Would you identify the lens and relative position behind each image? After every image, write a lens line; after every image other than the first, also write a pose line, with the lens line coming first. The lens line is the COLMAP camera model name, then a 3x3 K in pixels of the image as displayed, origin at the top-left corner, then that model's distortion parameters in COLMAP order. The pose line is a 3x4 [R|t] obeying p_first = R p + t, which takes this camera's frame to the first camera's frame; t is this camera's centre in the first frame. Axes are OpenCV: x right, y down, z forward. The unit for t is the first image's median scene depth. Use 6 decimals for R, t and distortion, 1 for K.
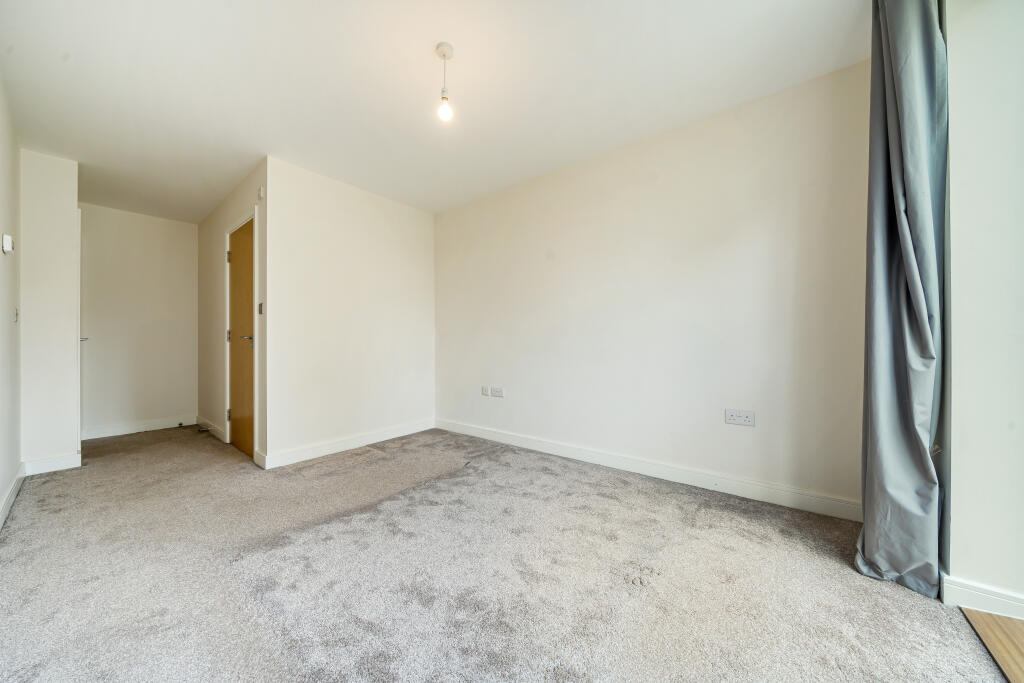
lens RADIAL K [[346.1, 0, 512.3], [0, 346.1, 341.7], [0, 0, 1]] dist [0.008782, 0.000113]
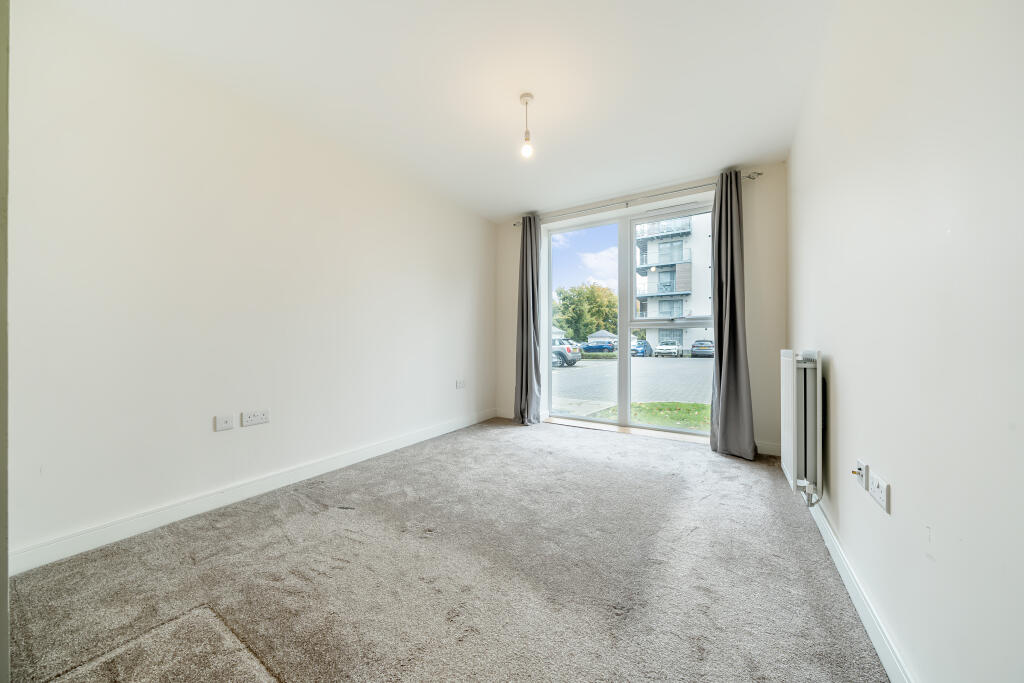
lens RADIAL K [[346.1, 0, 511.6], [0, 346.1, 341.1], [0, 0, 1]] dist [0.008782, 0.000113]
pose [[-0.103983, 0.006056, 0.994561, -1.079260], [-0.004139, 0.999970, -0.006521, 0.015330], [-0.994570, -0.004795, -0.103955, 0.911456]]
